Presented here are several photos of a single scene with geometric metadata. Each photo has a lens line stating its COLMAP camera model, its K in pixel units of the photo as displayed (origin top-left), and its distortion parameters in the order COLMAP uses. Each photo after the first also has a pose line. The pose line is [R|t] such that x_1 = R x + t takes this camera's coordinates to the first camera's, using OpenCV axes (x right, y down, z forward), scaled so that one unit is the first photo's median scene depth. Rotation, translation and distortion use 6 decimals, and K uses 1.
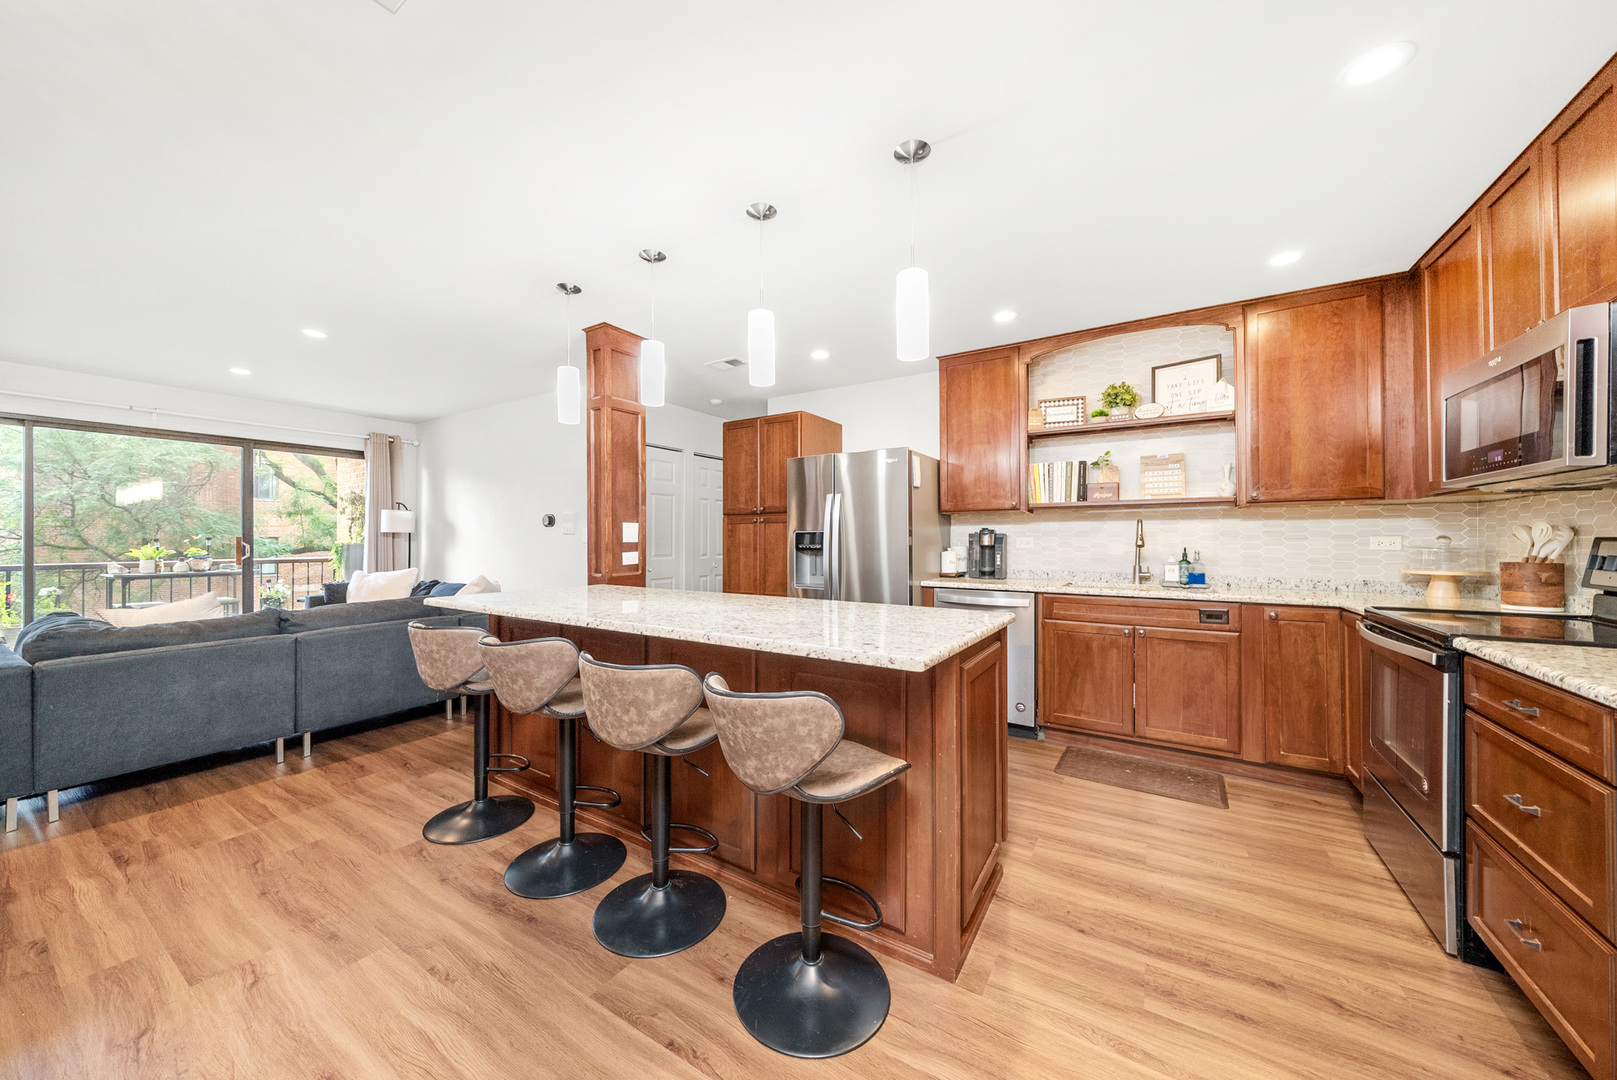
lens RADIAL K [[560.7, 0, 801.7], [0, 560.7, 536.1], [0, 0, 1]] dist [-0.003187, 0.000416]
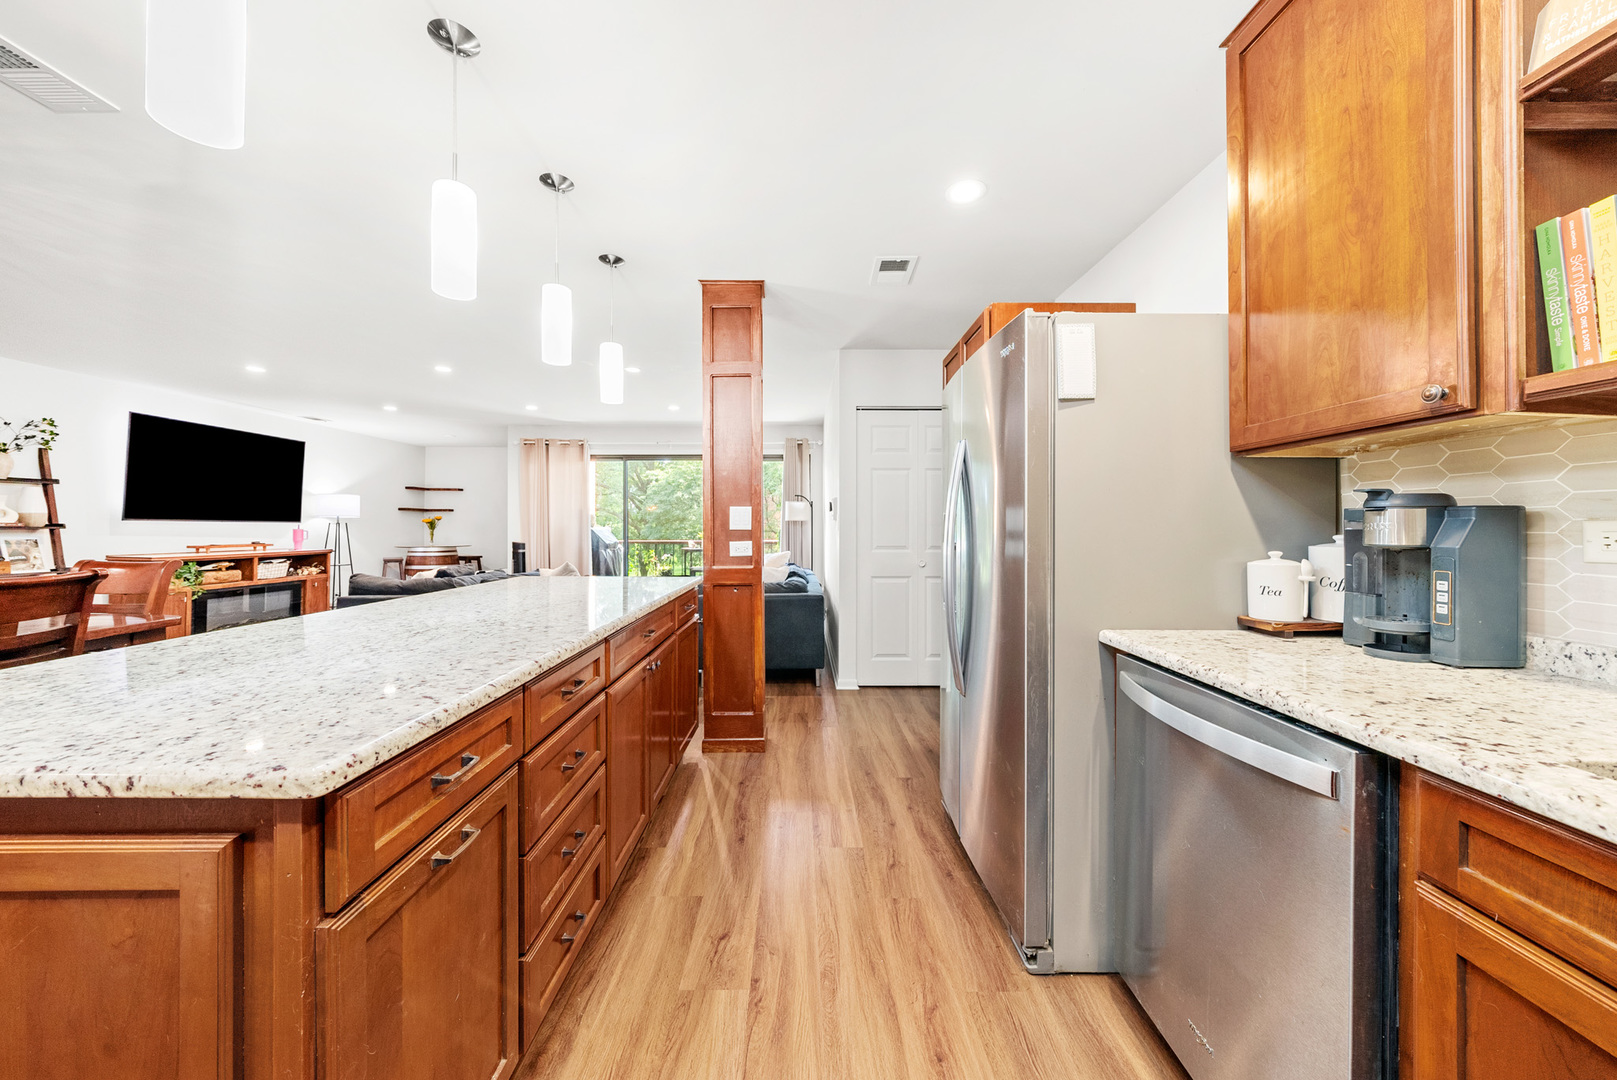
lens RADIAL K [[560.7, 0, 803.2], [0, 560.7, 527.3], [0, 0, 1]] dist [-0.003187, 0.000416]
pose [[0.539395, 0.002170, -0.842050, 0.486072], [0.004016, 0.999979, 0.005150, 0.004025], [0.842043, -0.006160, 0.539375, 0.668891]]
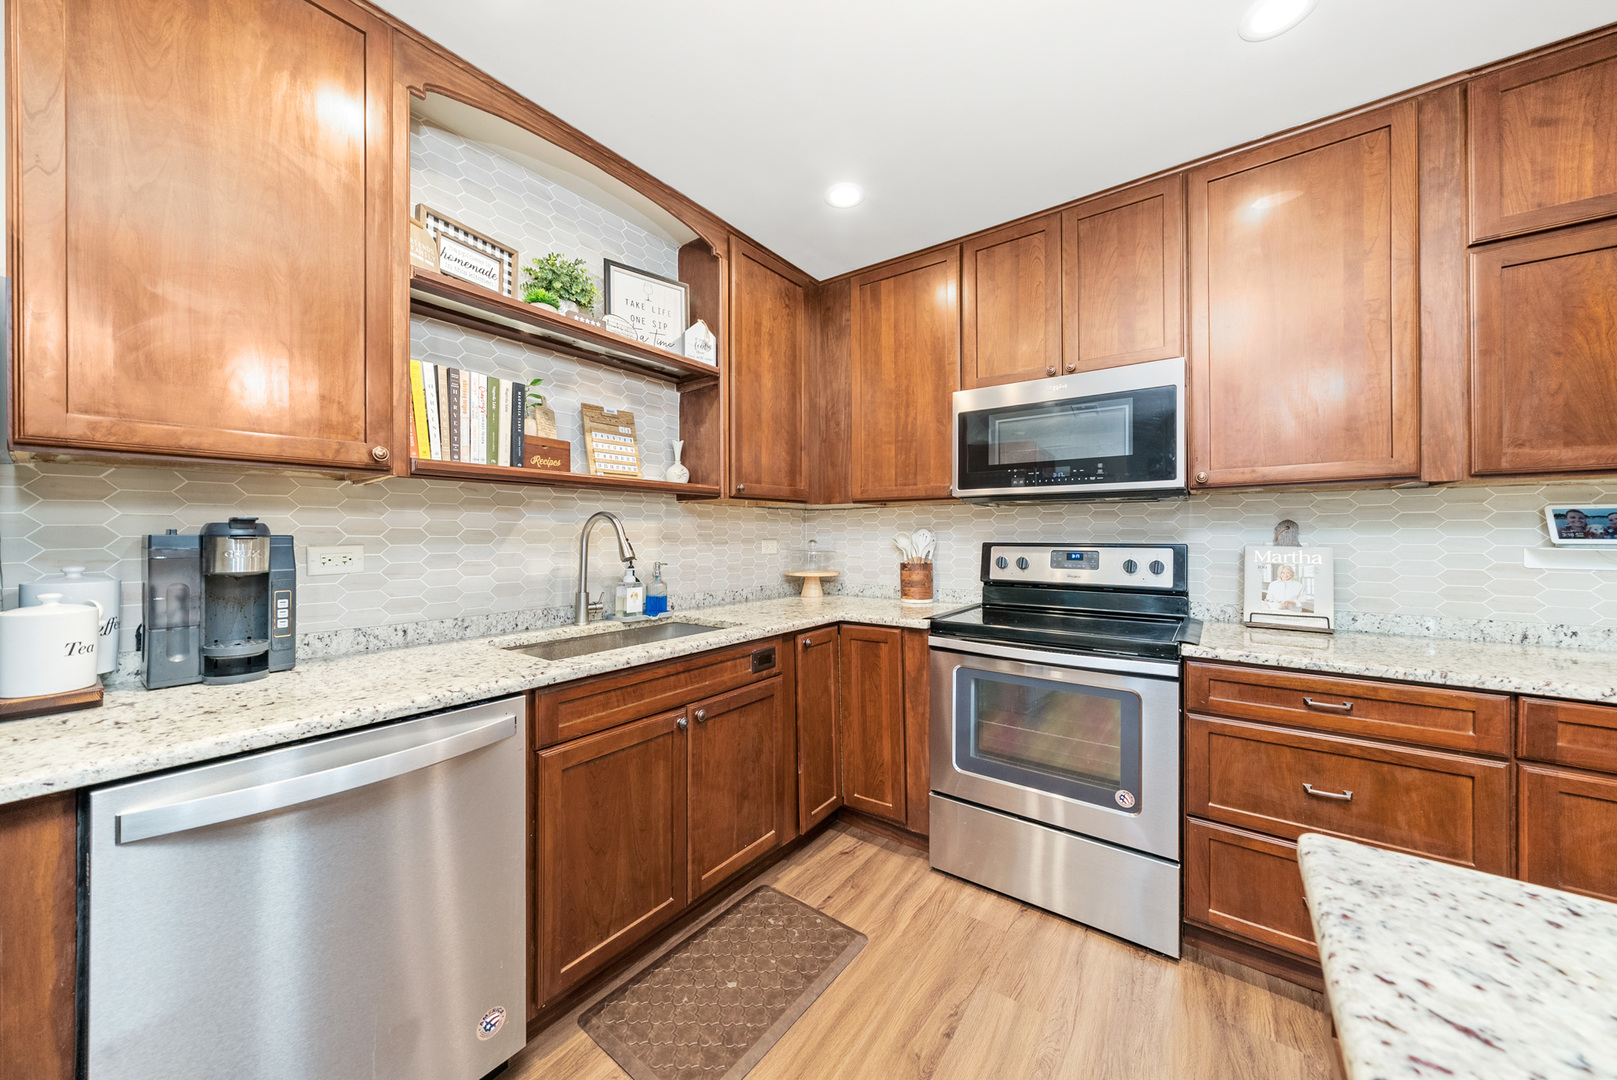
lens RADIAL K [[560.7, 0, 800.9], [0, 560.7, 533.5], [0, 0, 1]] dist [-0.003187, 0.000416]
pose [[0.074442, 0.003434, 0.997219, 0.048066], [-0.005476, 0.999980, -0.003034, -0.007732], [-0.997210, -0.005235, 0.074459, 0.780302]]
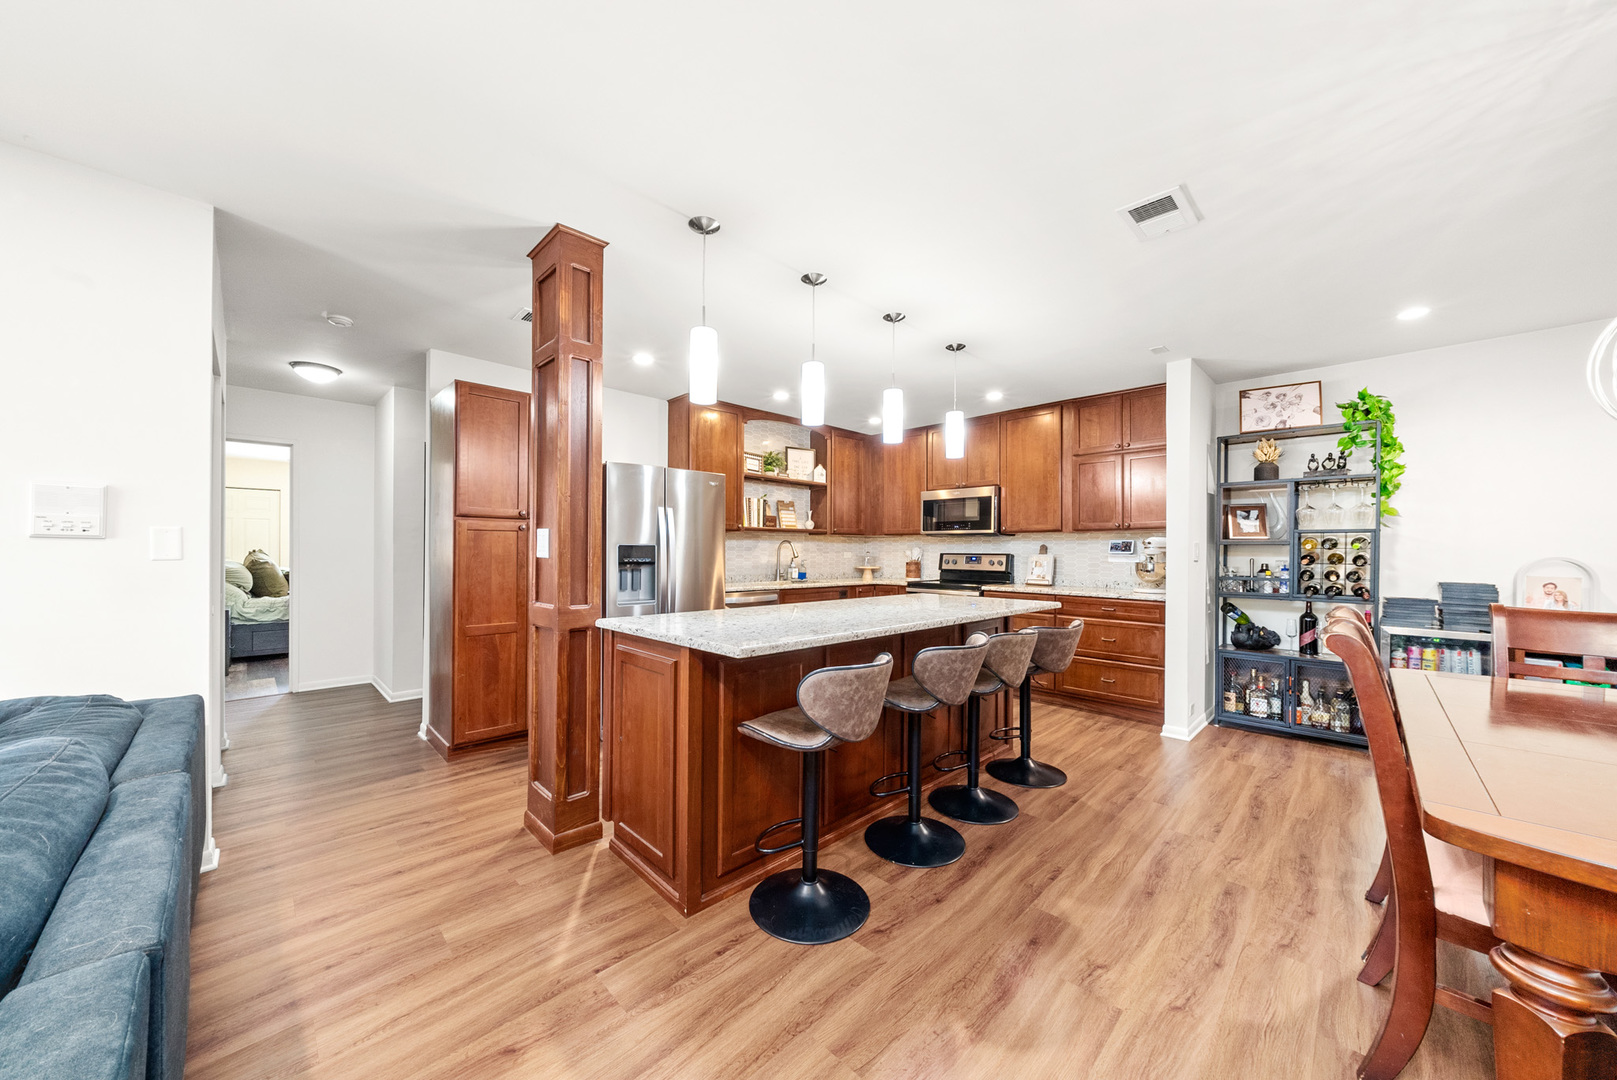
lens RADIAL K [[560.7, 0, 803.8], [0, 560.7, 553.8], [0, 0, 1]] dist [-0.003187, 0.000416]
pose [[0.229415, -0.002741, 0.973325, -0.985018], [-0.012603, 0.999904, 0.005787, -0.001435], [-0.973247, -0.013595, 0.229359, 0.601350]]
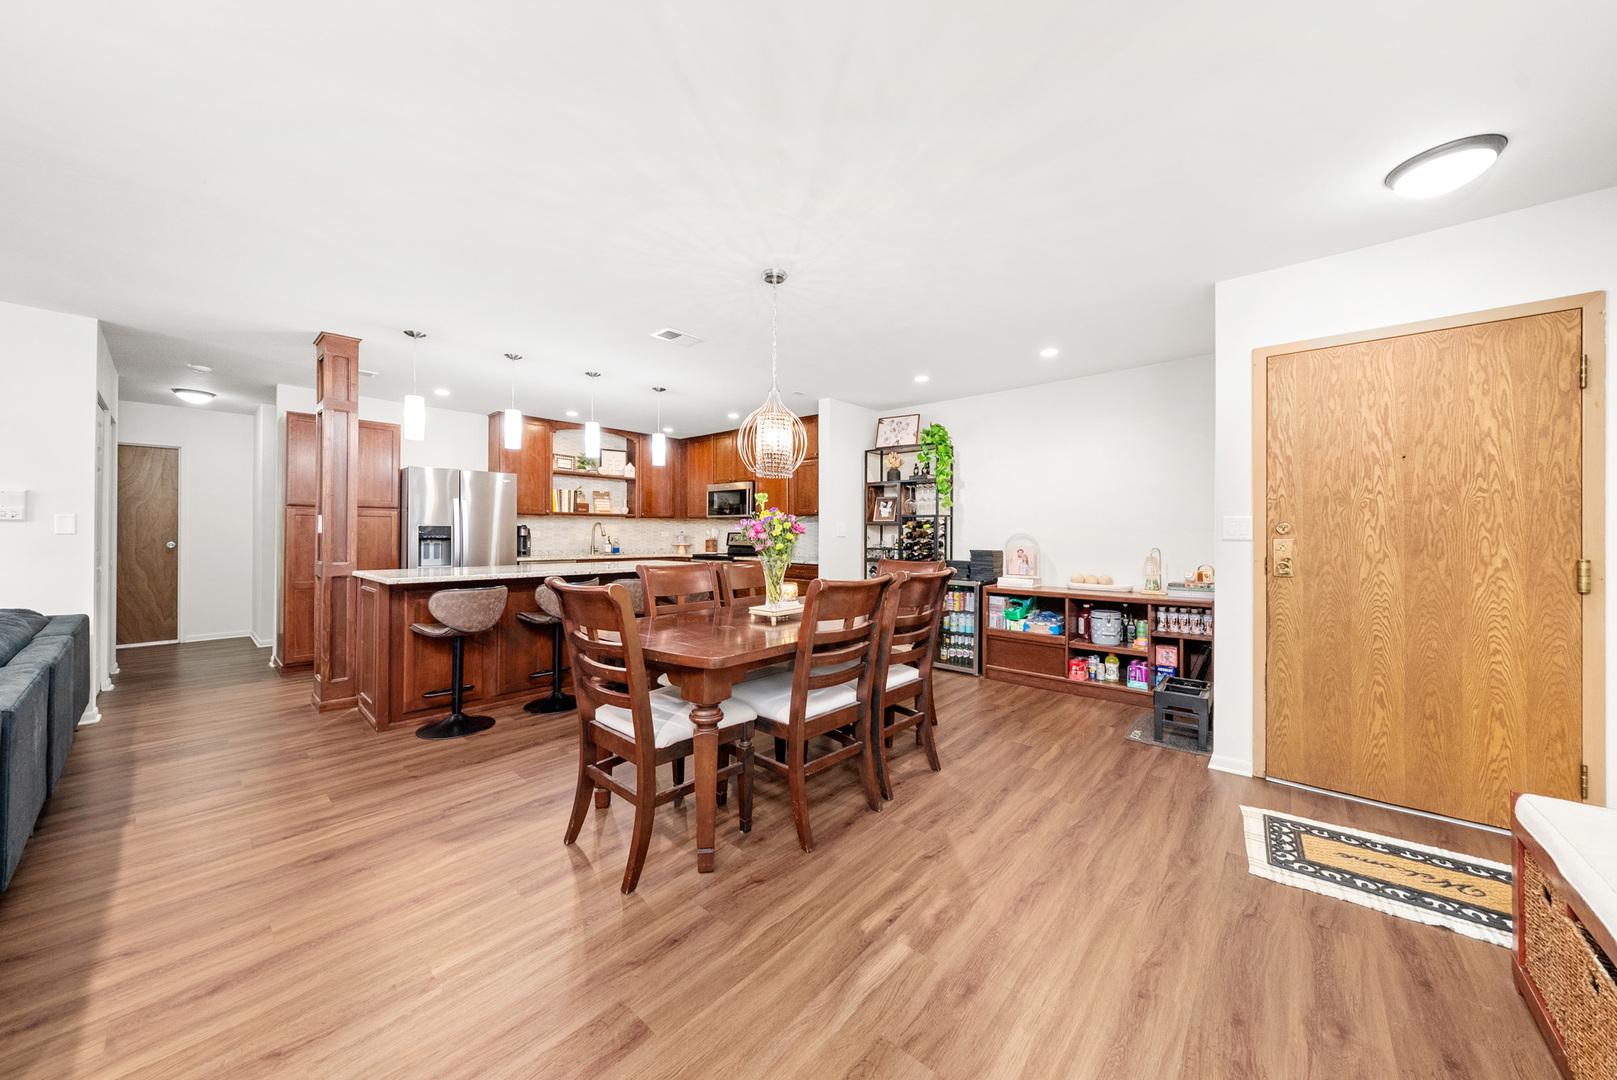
lens RADIAL K [[560.7, 0, 800.0], [0, 560.7, 529.6], [0, 0, 1]] dist [-0.003187, 0.000416]
pose [[0.166175, 0.008094, 0.986063, -1.332437], [-0.011444, 0.999915, -0.006279, 0.000366], [-0.986030, -0.010241, 0.166253, -0.068181]]
